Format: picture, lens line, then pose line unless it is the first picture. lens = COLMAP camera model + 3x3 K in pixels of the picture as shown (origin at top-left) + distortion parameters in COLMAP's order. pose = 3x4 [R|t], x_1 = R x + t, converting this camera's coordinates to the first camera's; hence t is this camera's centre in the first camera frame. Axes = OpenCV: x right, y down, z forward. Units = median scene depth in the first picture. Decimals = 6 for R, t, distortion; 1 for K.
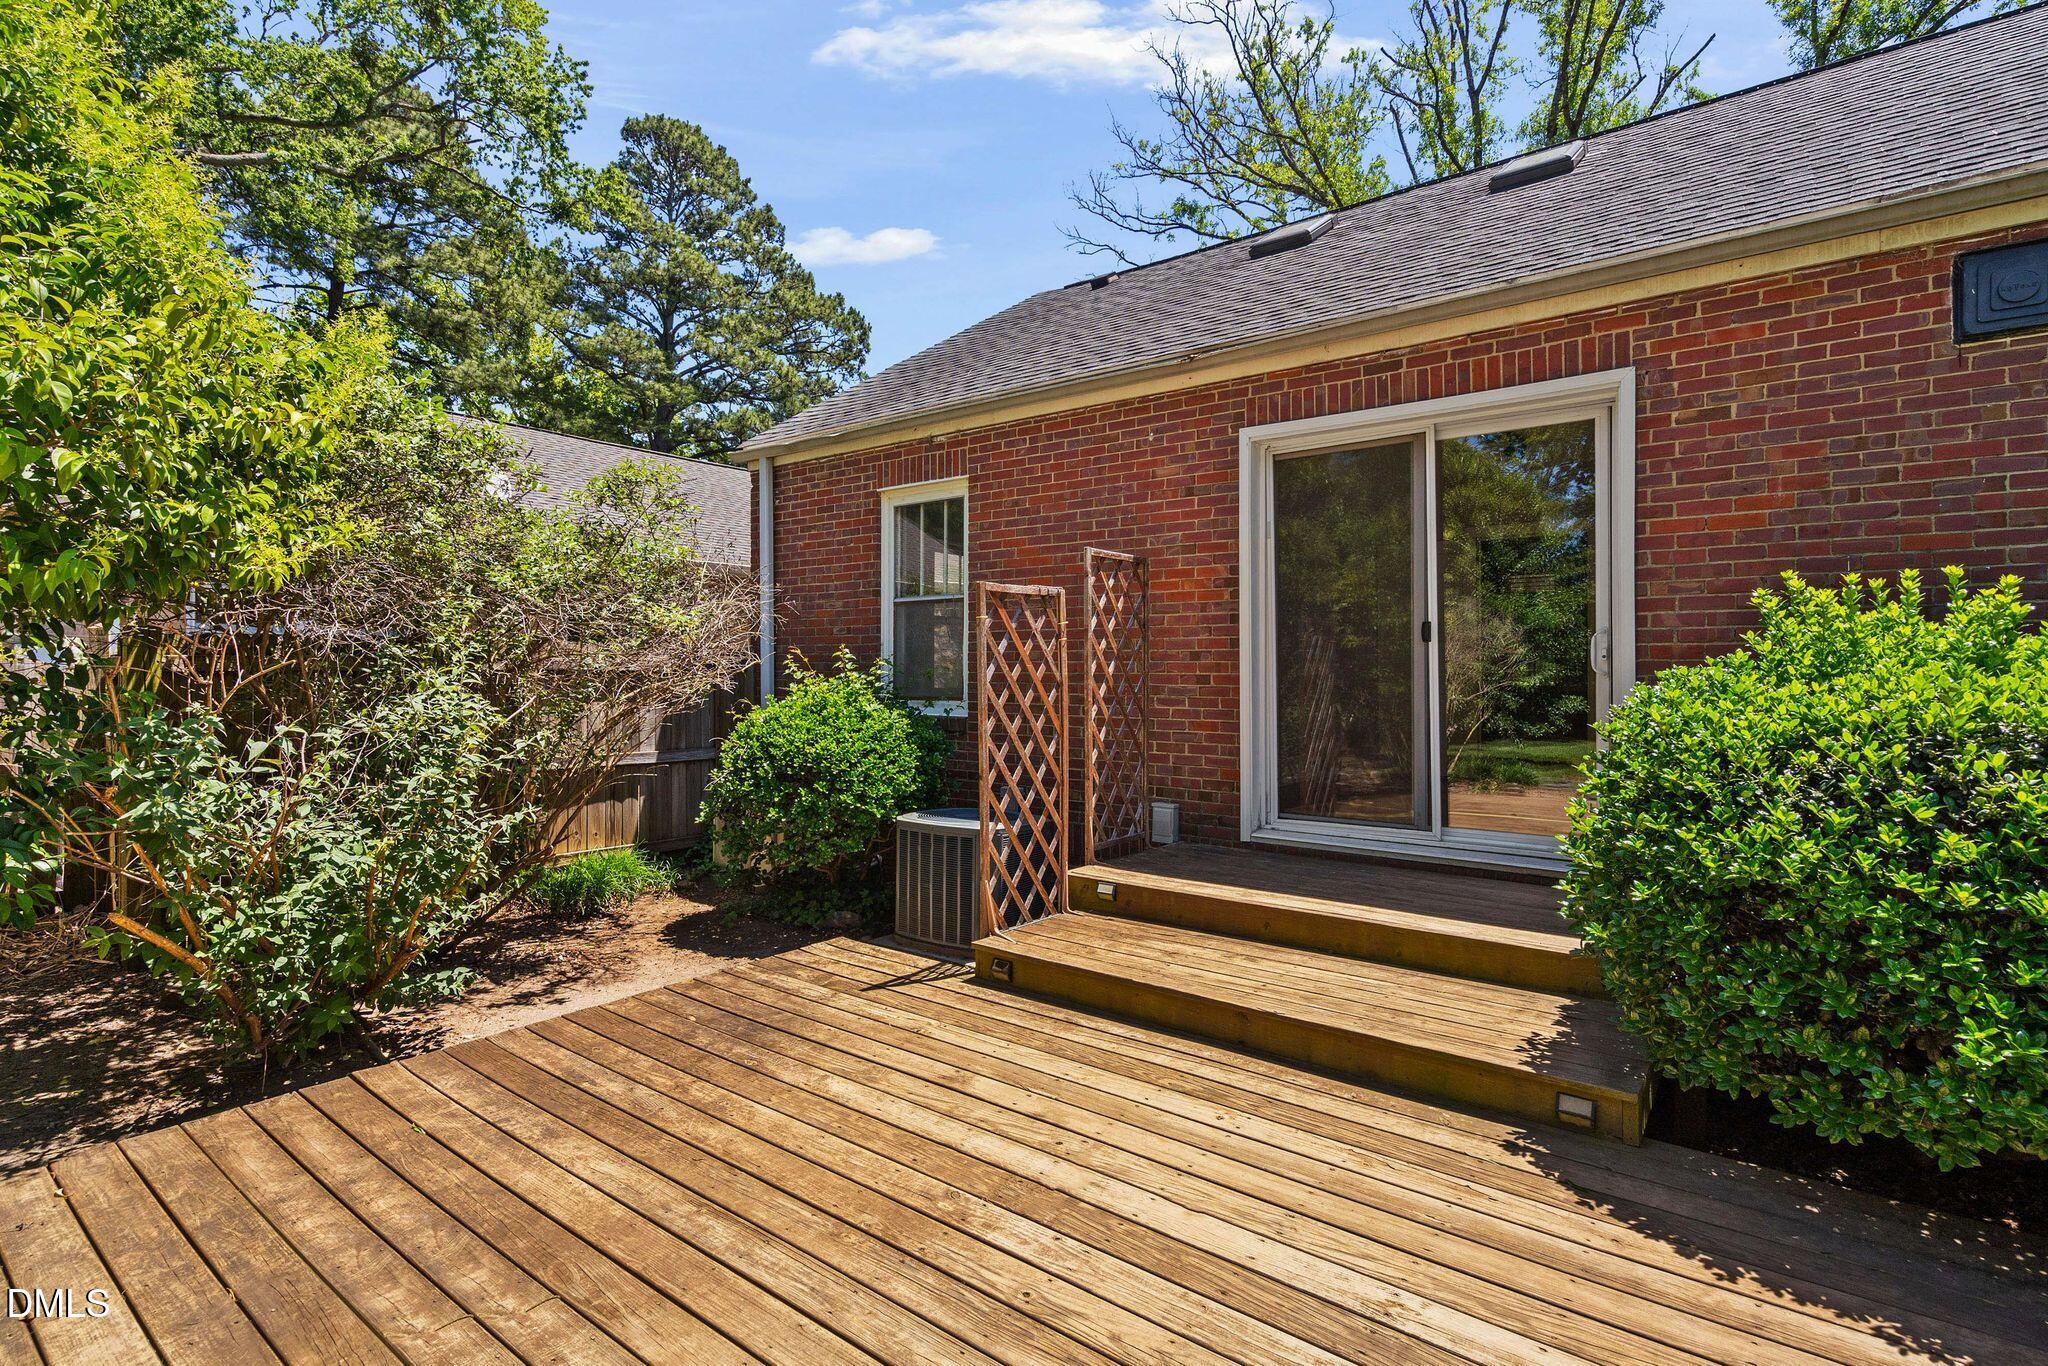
lens RADIAL K [[993.8, 0, 1014.5], [0, 993.8, 666.0], [0, 0, 1]] dist [0.000741, 0.001494]
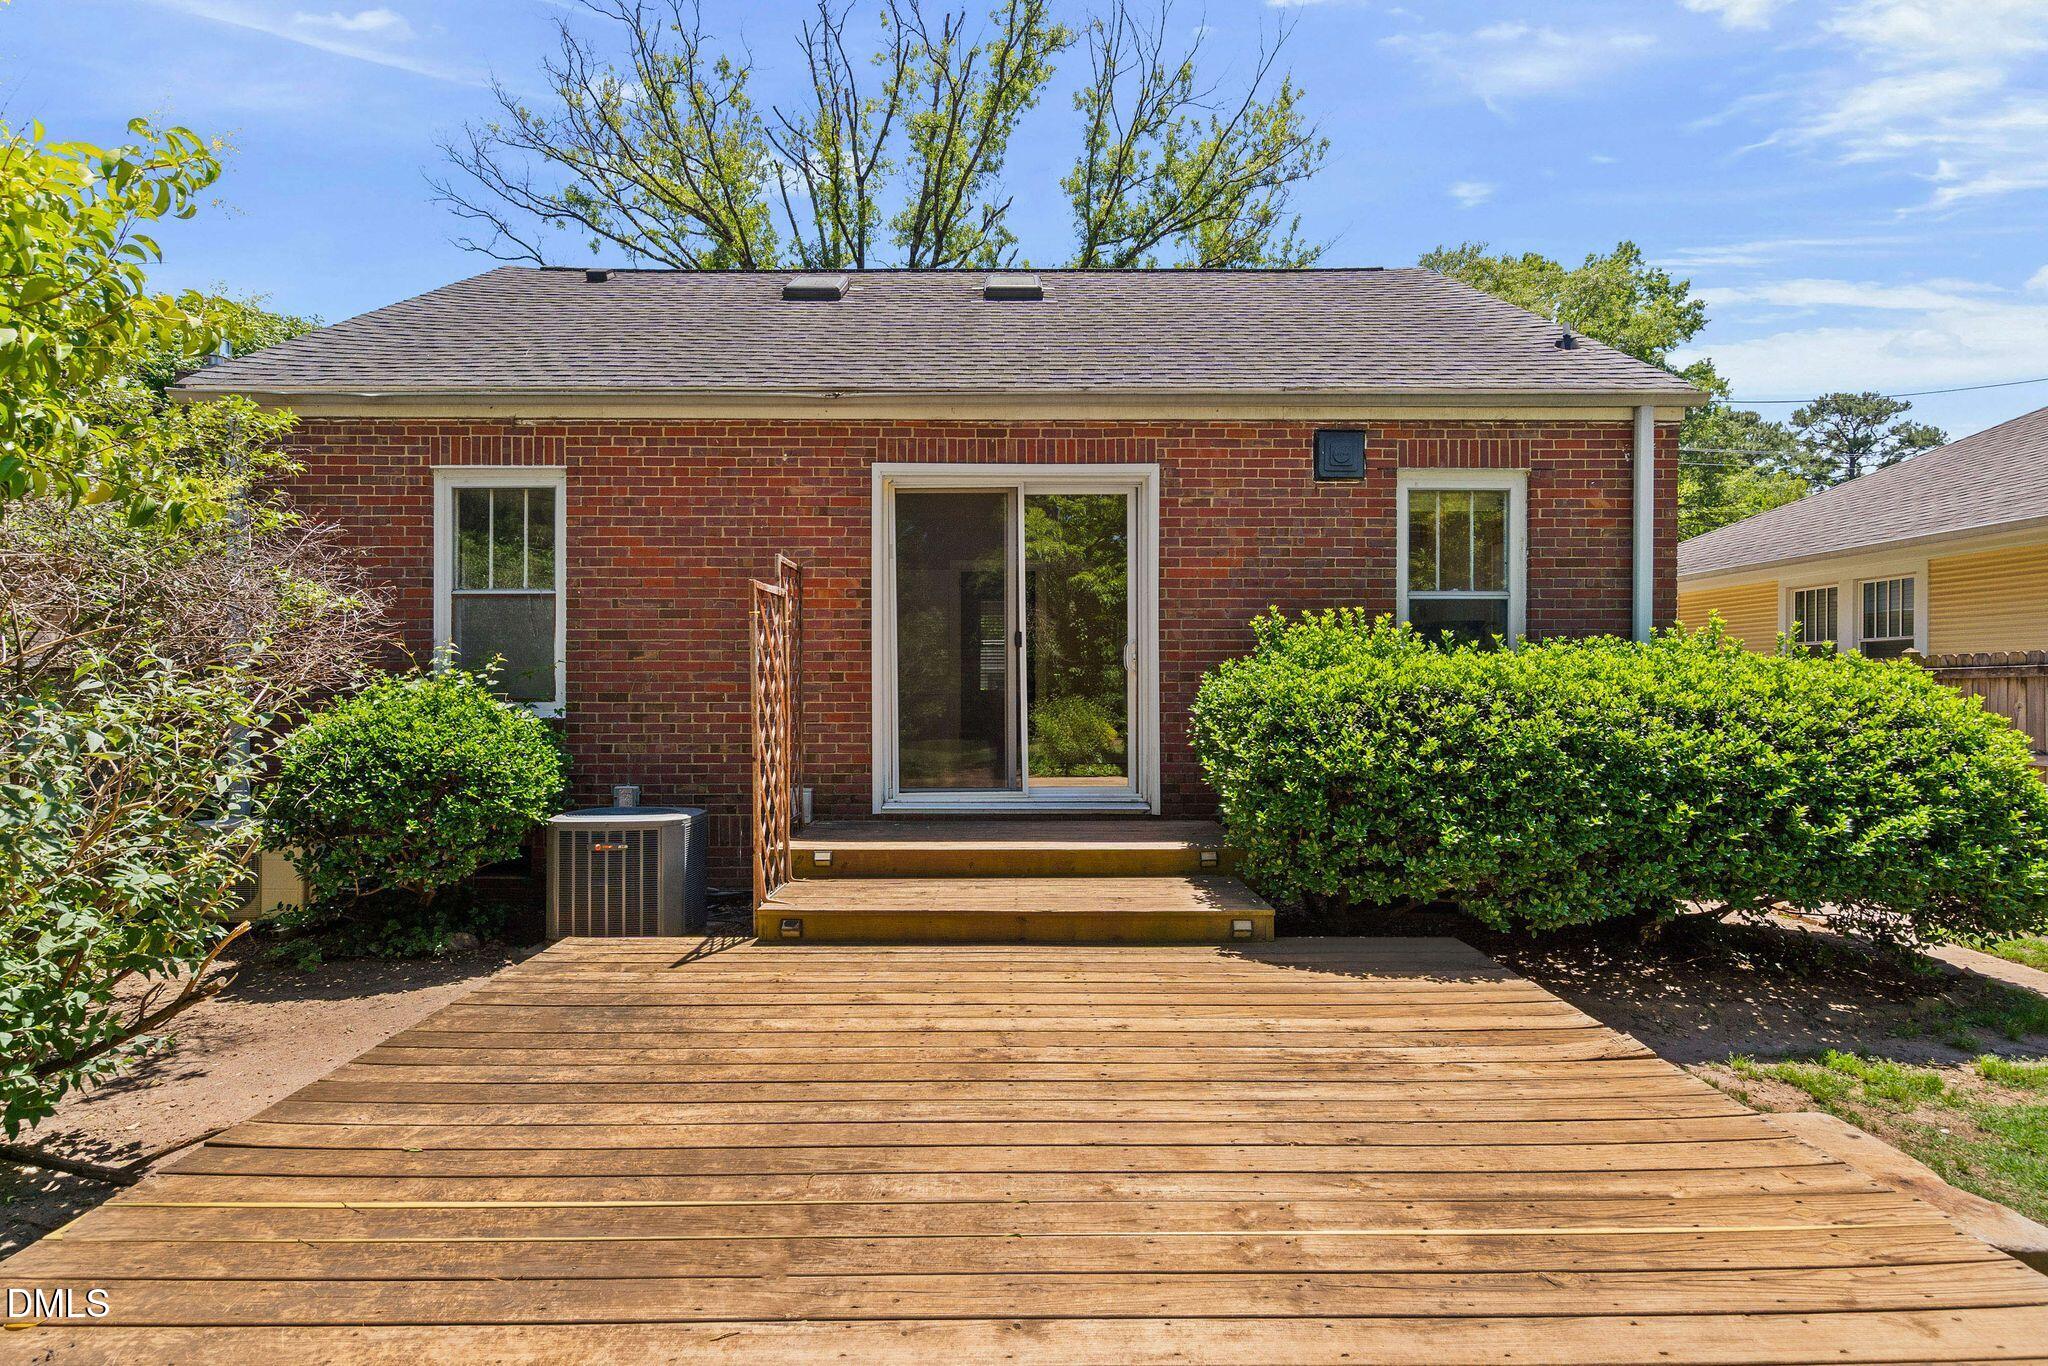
lens RADIAL K [[992.8, 0, 1010.8], [0, 992.8, 689.4], [0, 0, 1]] dist [0.000161, 0.001010]
pose [[0.781228, -0.003160, 0.624238, -0.339611], [0.000144, 0.999988, 0.004883, 0.020650], [-0.624246, -0.003725, 0.781219, -0.017215]]
